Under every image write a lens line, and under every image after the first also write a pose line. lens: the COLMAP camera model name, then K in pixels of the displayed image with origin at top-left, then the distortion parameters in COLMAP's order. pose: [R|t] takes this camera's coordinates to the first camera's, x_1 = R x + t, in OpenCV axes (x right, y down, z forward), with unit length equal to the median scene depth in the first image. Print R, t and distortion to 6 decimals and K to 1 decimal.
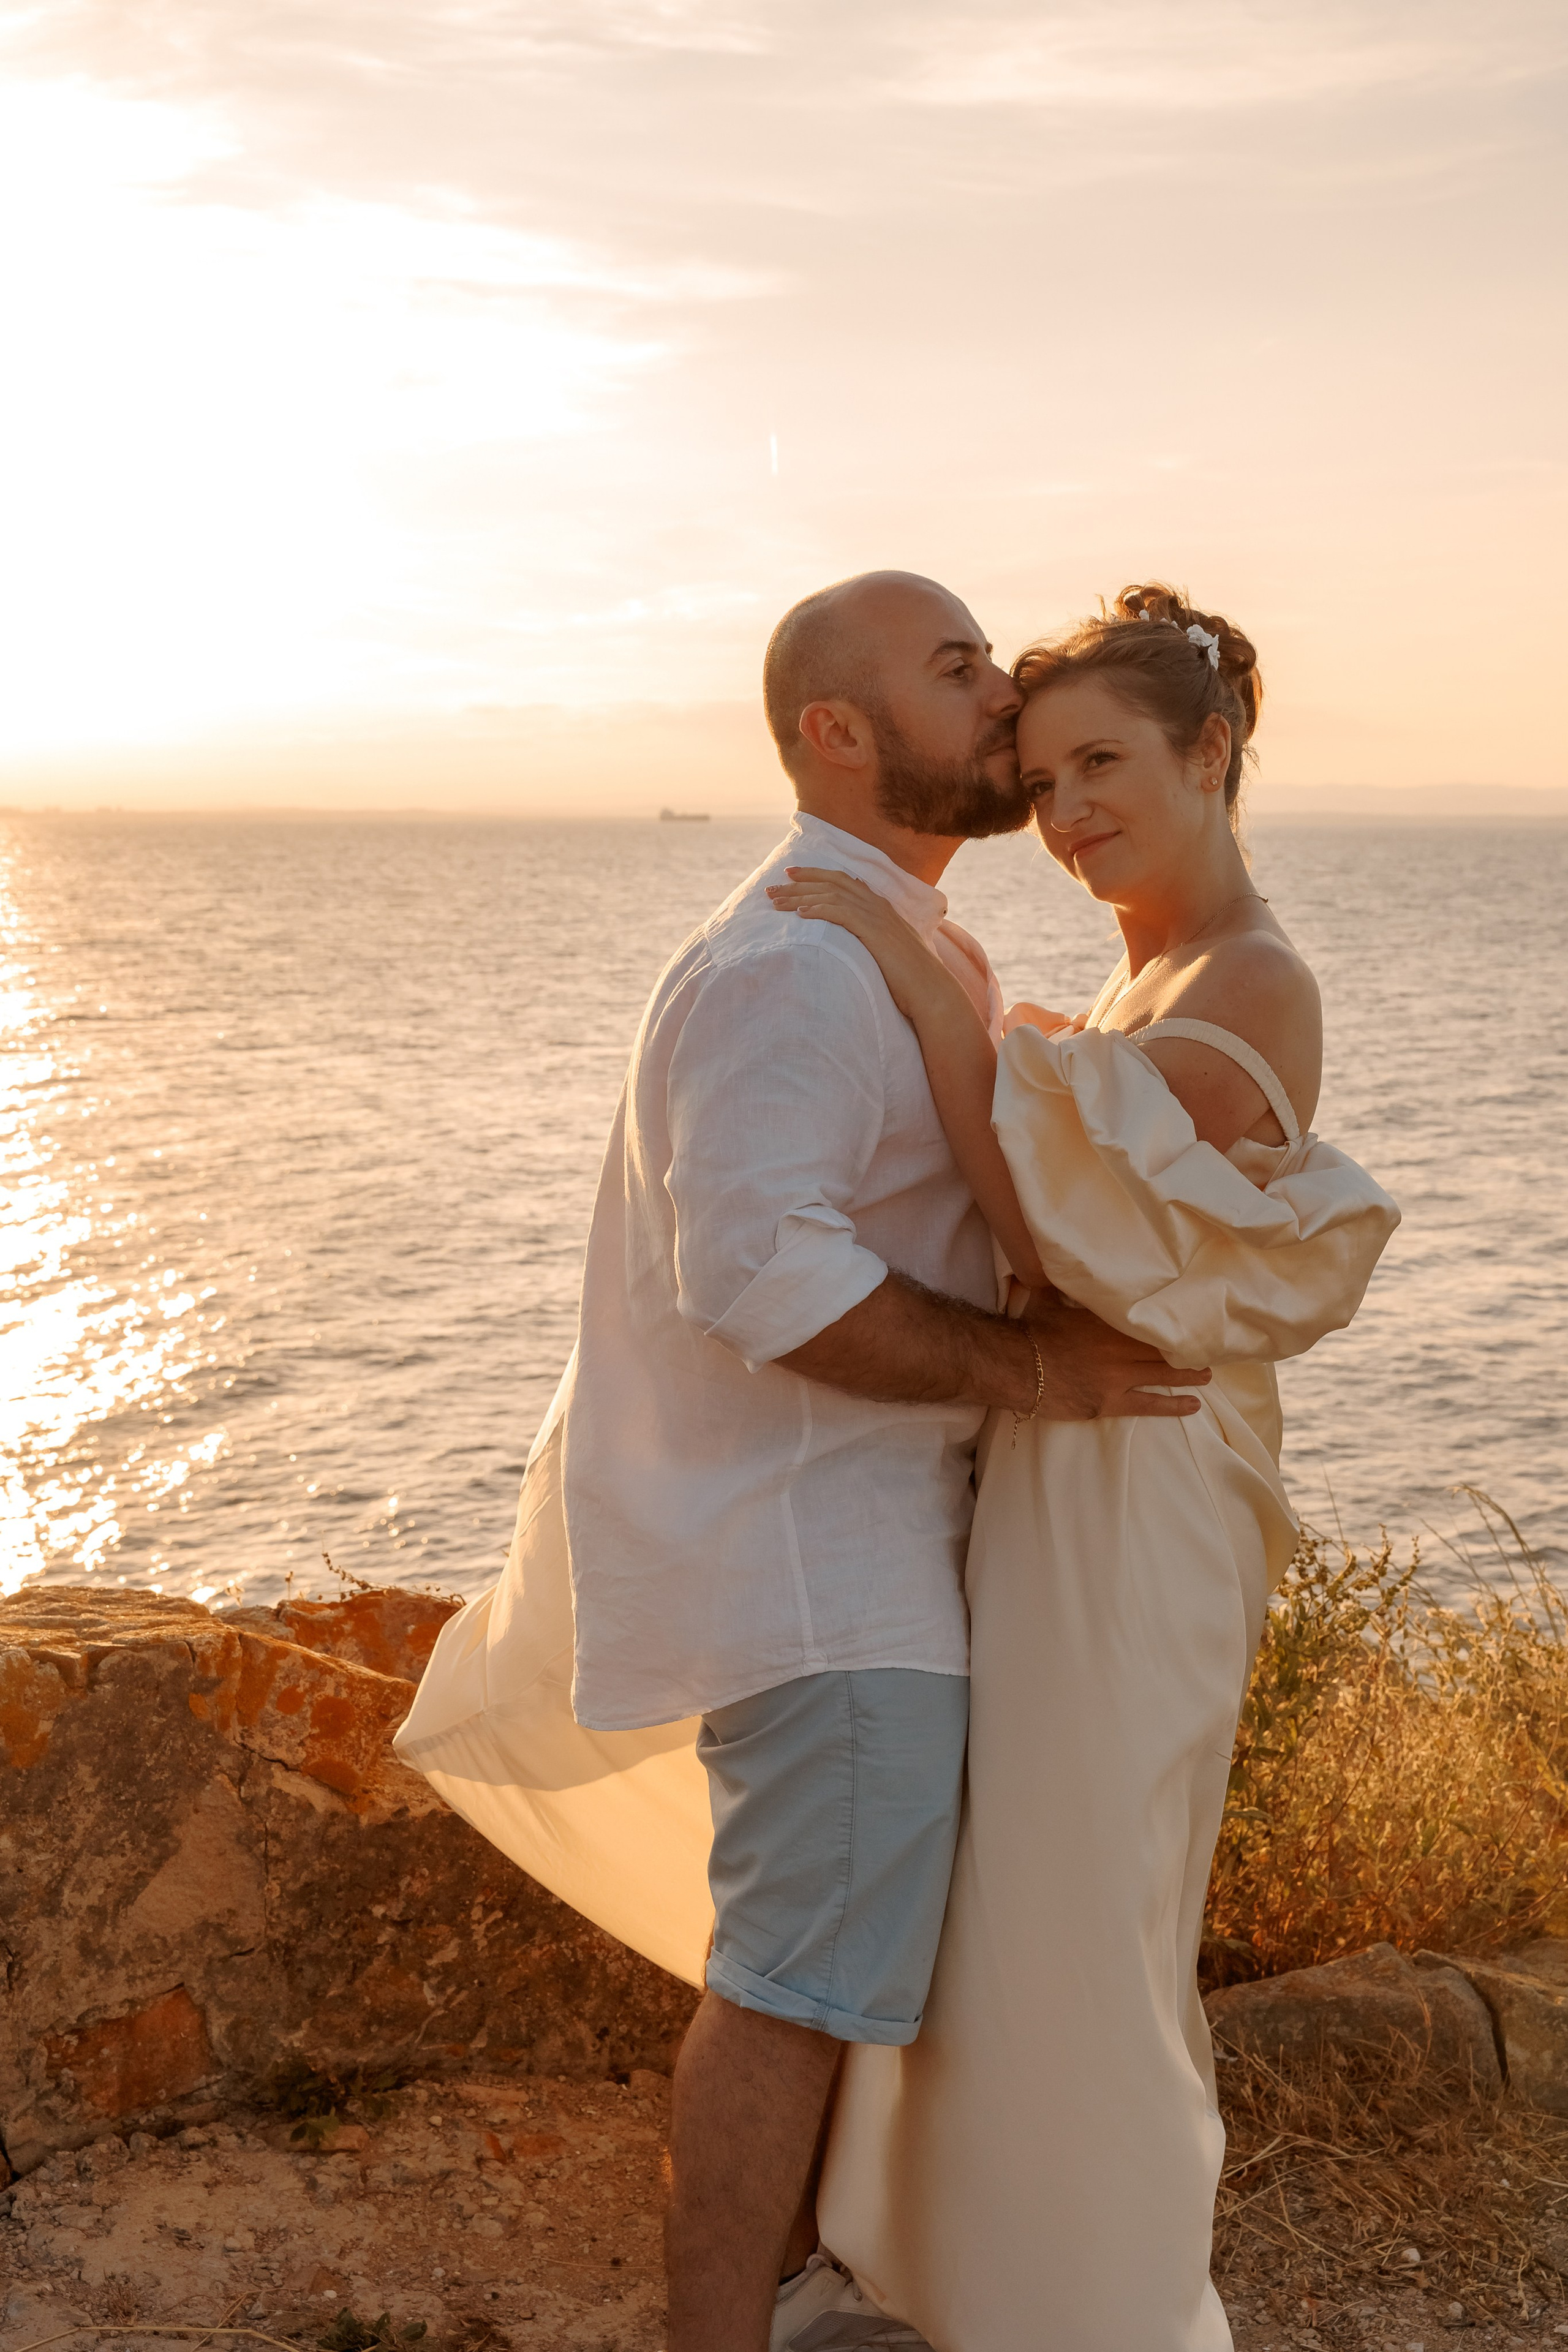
lens RADIAL K [[3149.3, 0, 783.3], [0, 3149.3, 1176.1], [0, 0, 1]] dist [-0.054006, 0.000000]
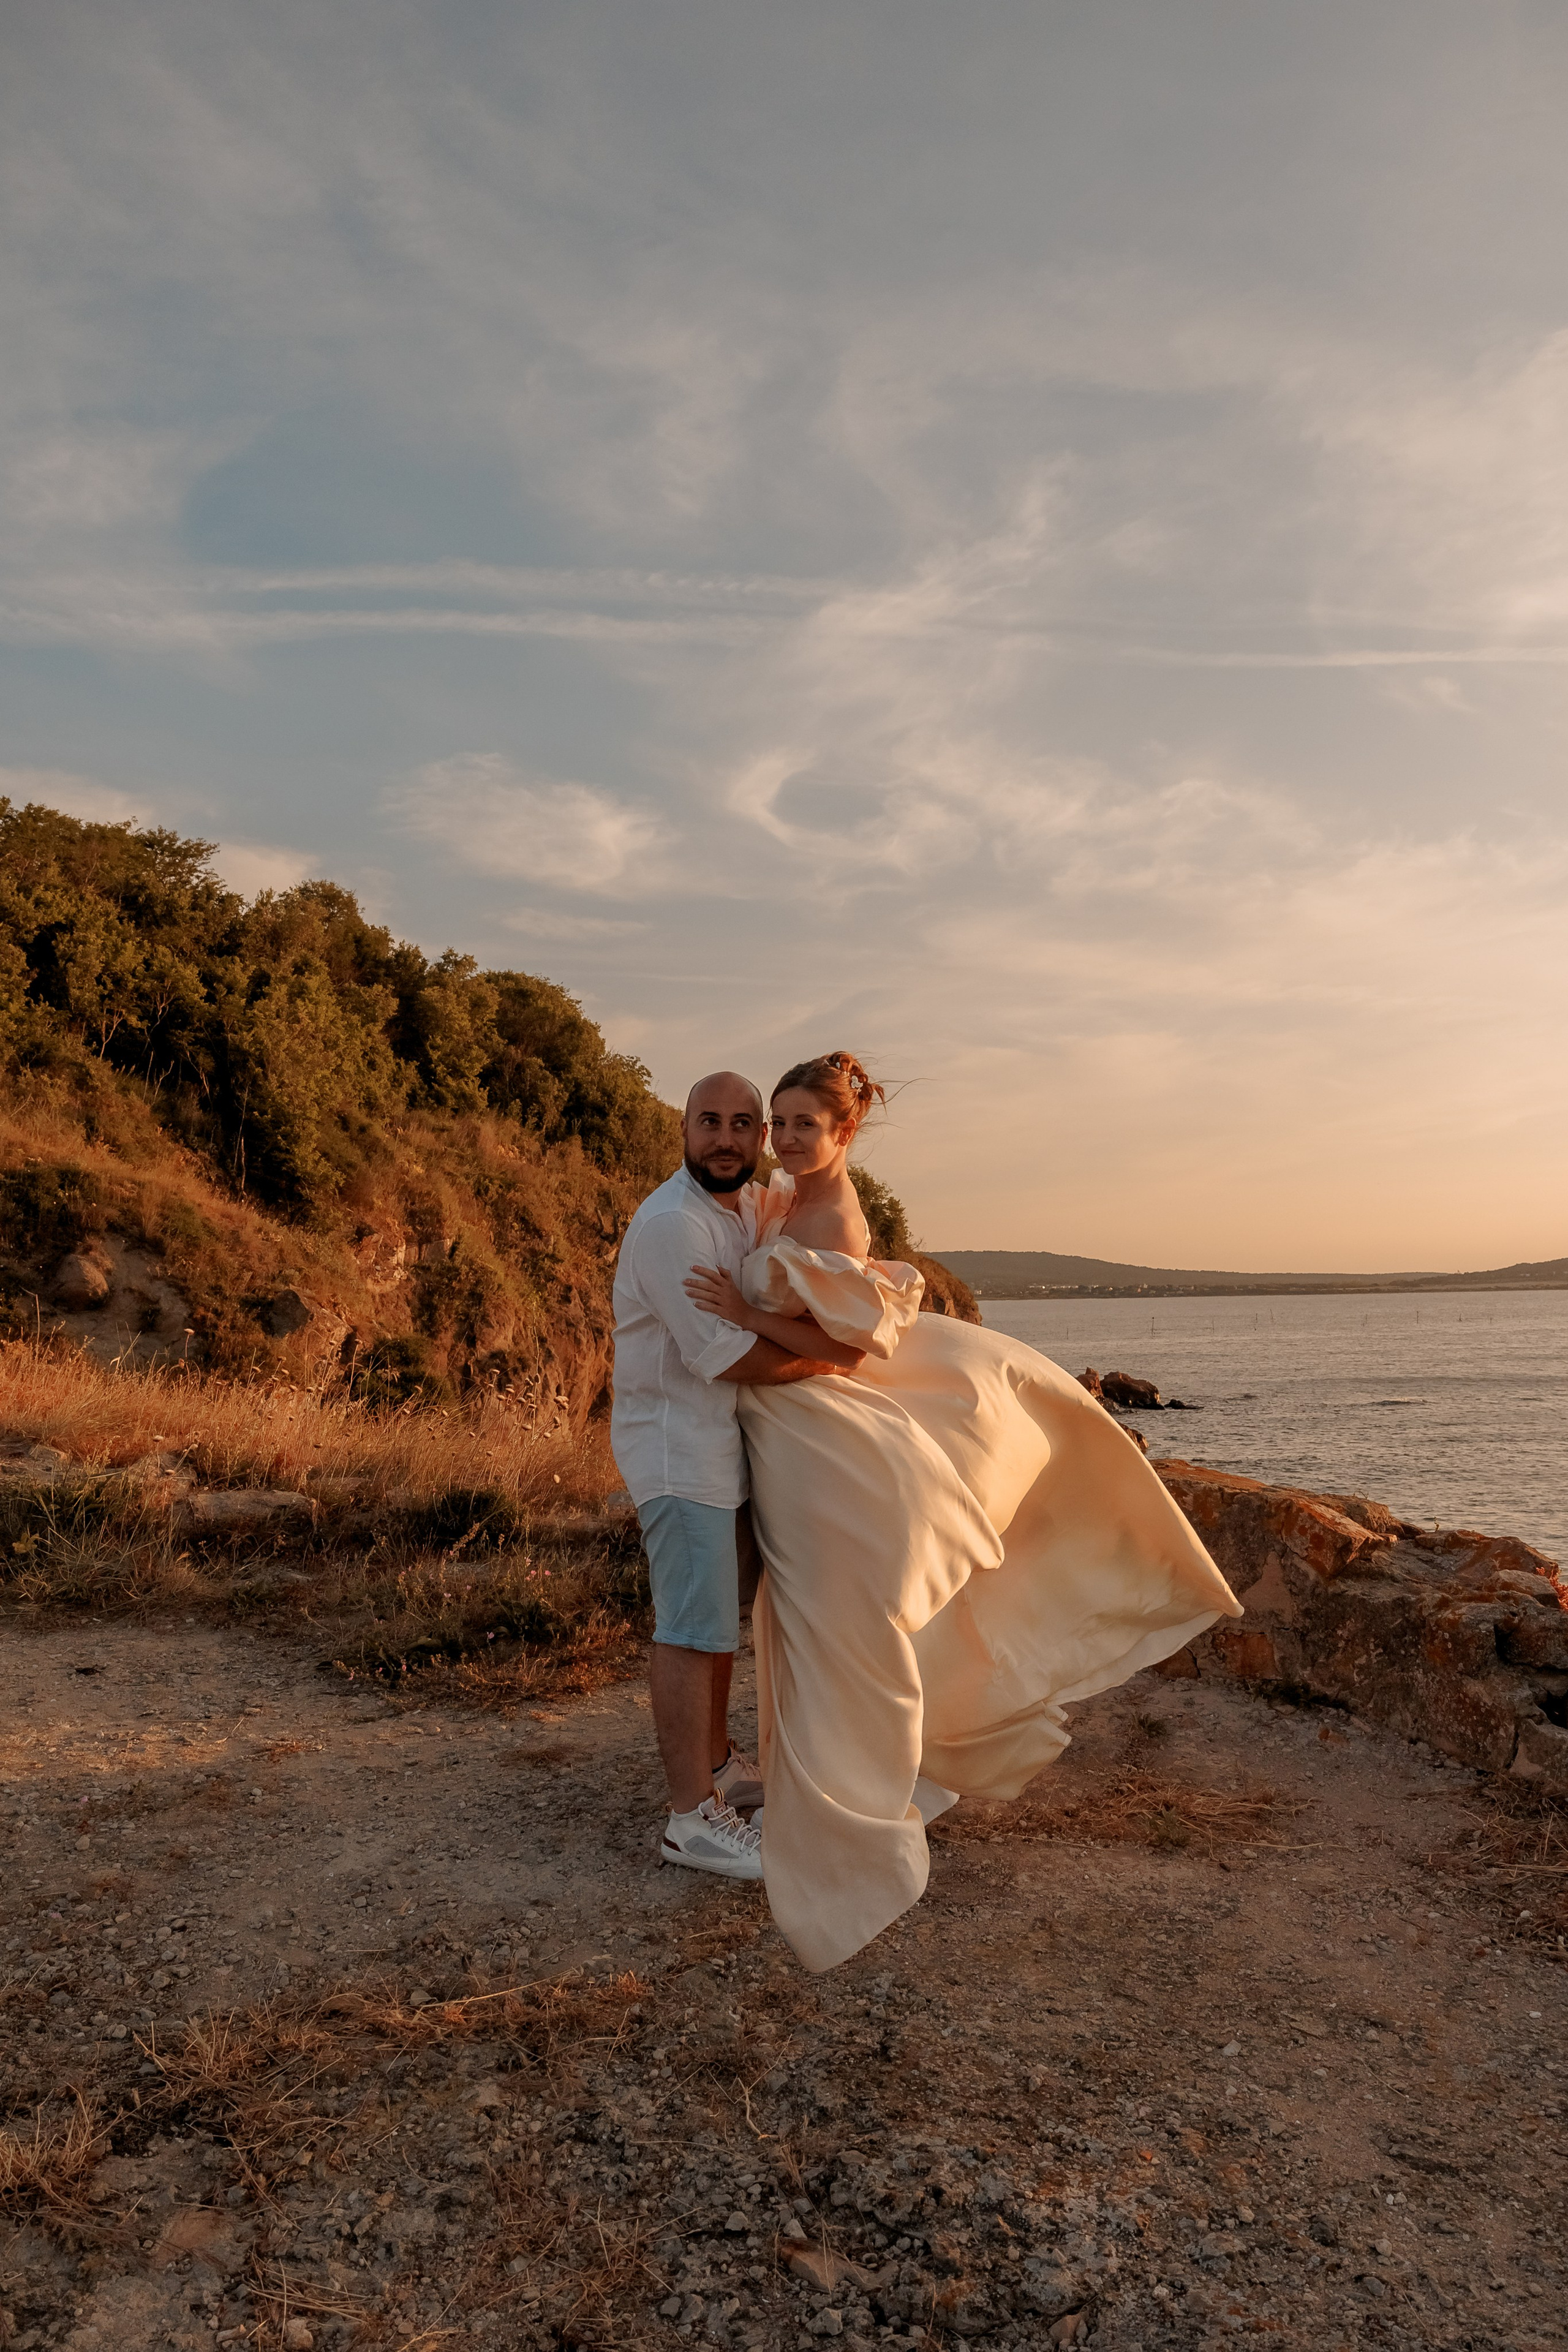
lens RADIAL K [[1593.0, 0, 779.3], [0, 1593.0, 1181.2], [0, 0, 1]] dist [0.008161, 0.000483]
pose [[0.112068, -0.067927, -0.991376, 1.081209], [-0.094120, 0.992450, -0.078640, 0.030652], [0.989233, 0.102122, 0.104829, 0.430166]]
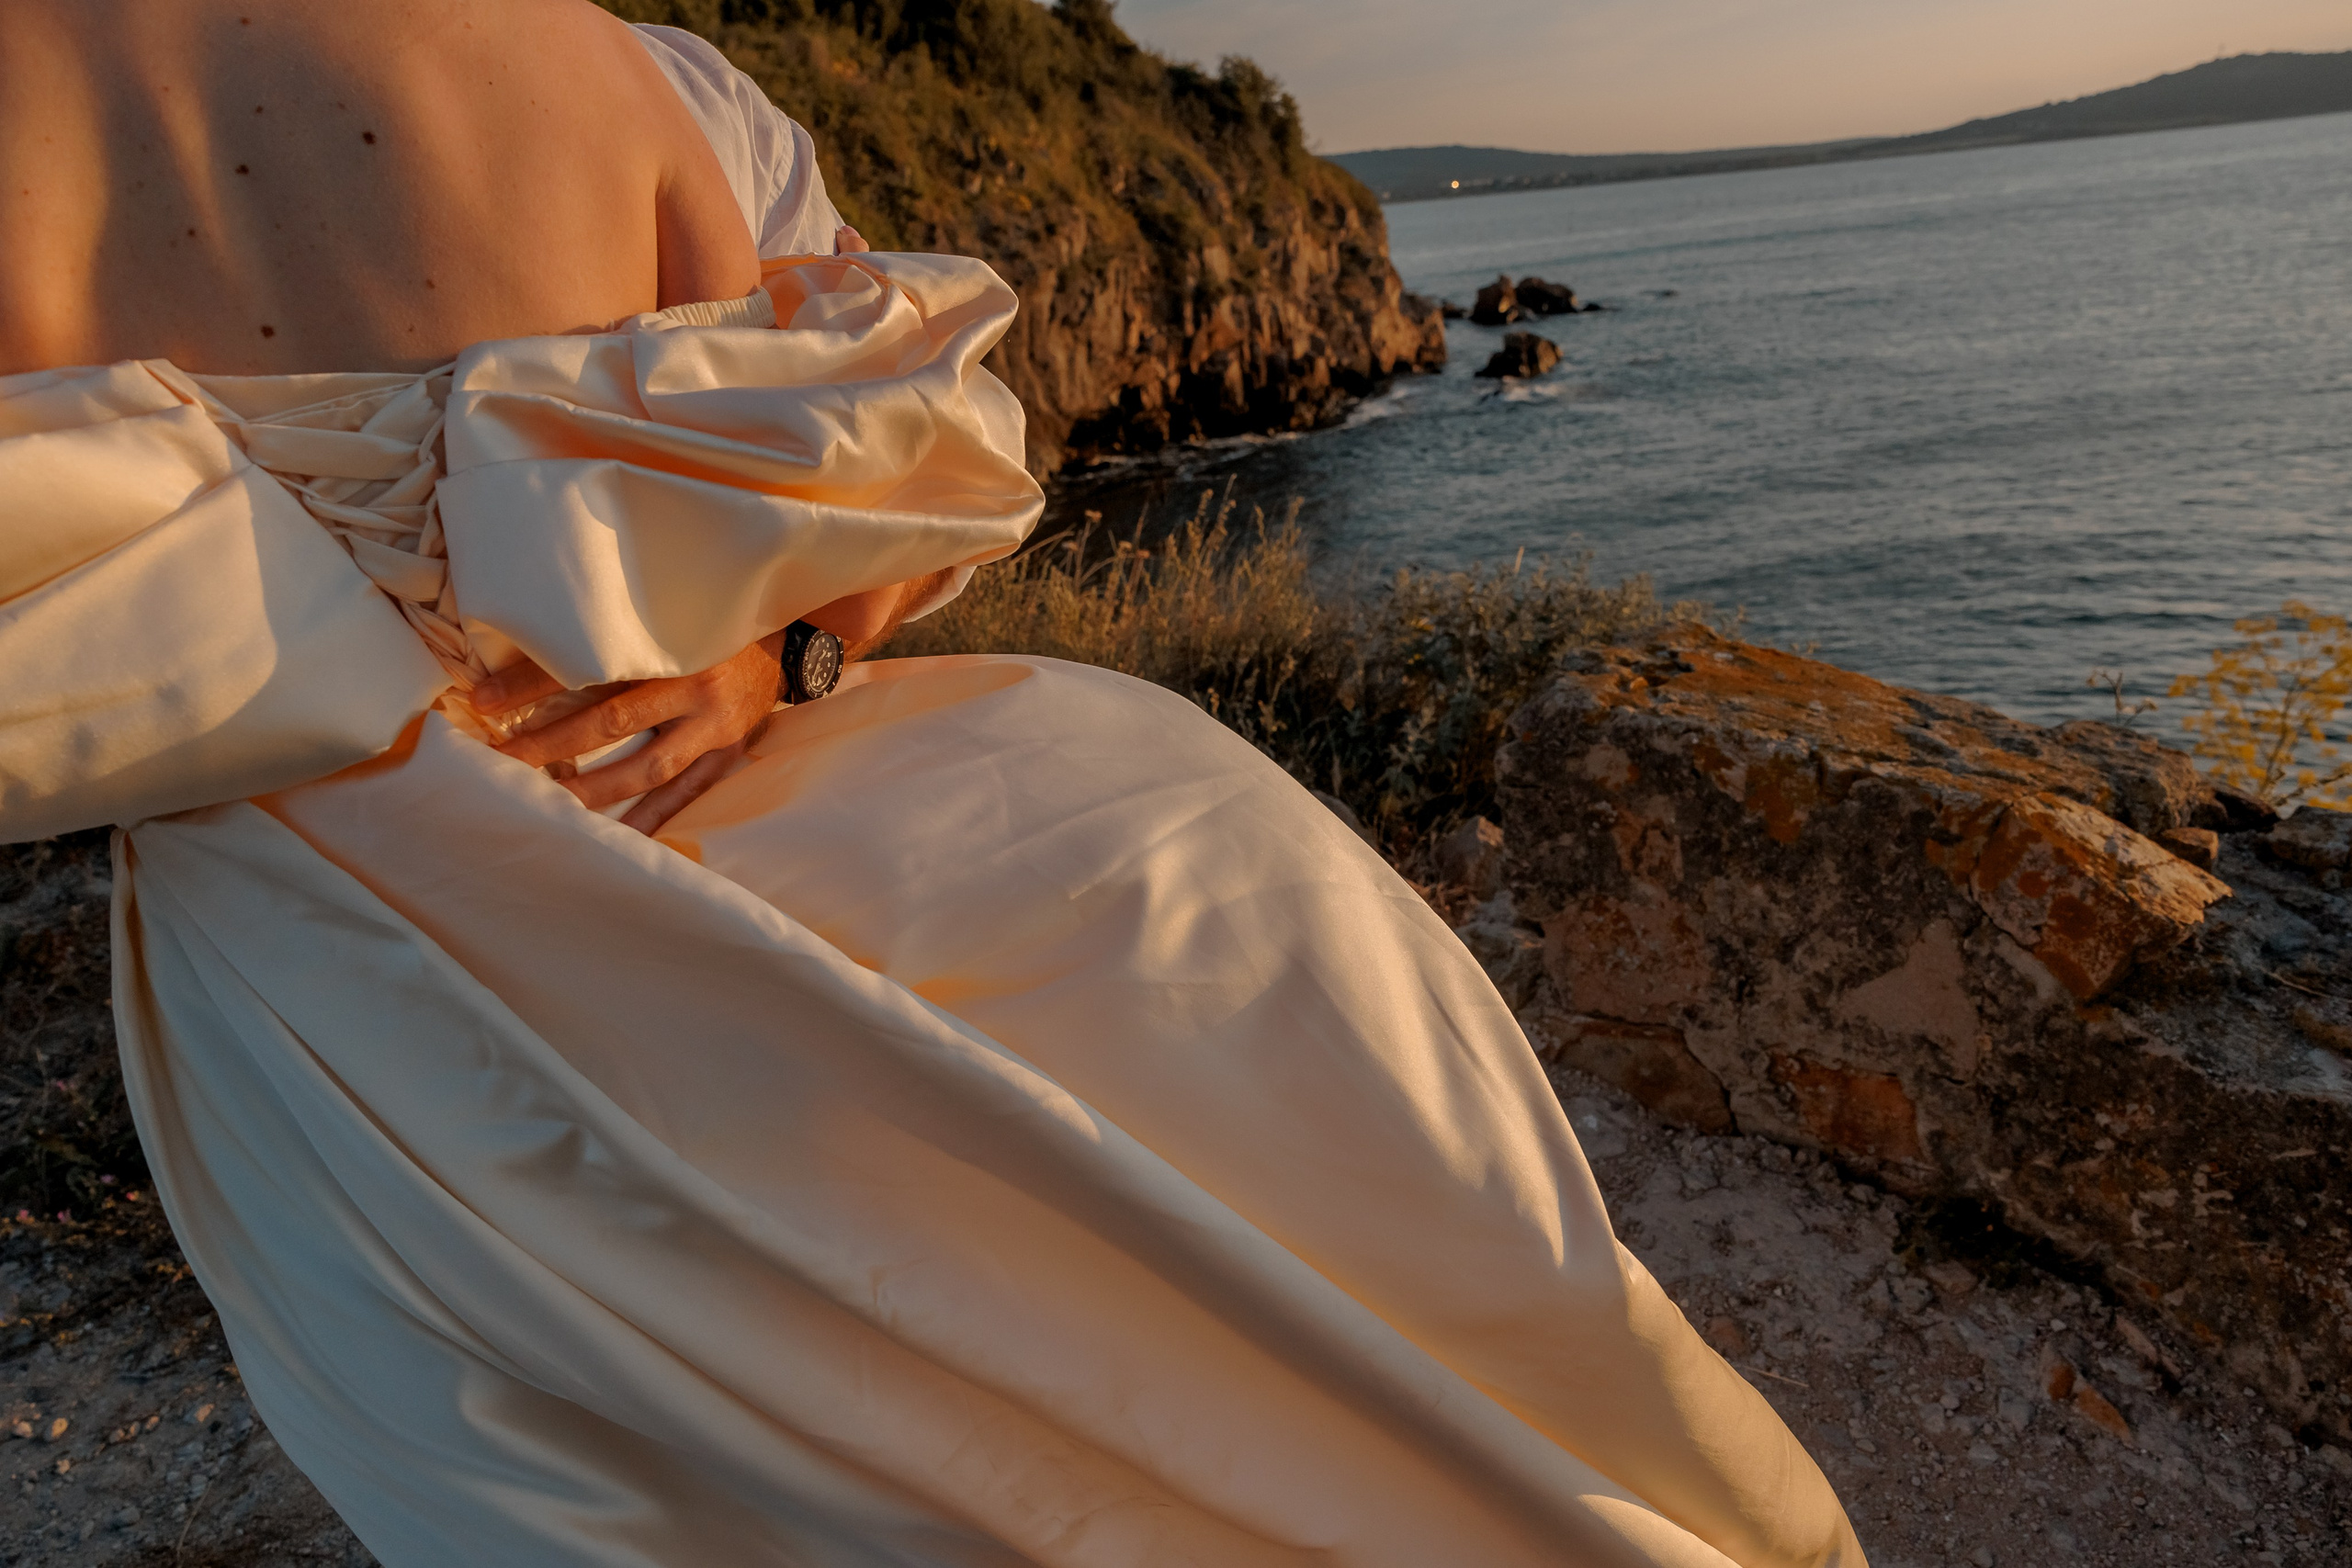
lens RADIAL K [[1592.8, 0, 1173.8], [0, 1592.8, 783.7], [0, 0, 1]] dist [0.008161, 0.000483]
pose [[0.111727, 0.329447, -0.937540, 0.288587], [-0.026243, 0.944096, 0.328624, -0.026700], [0.993392, -0.012112, 0.114127, 0.670075]]
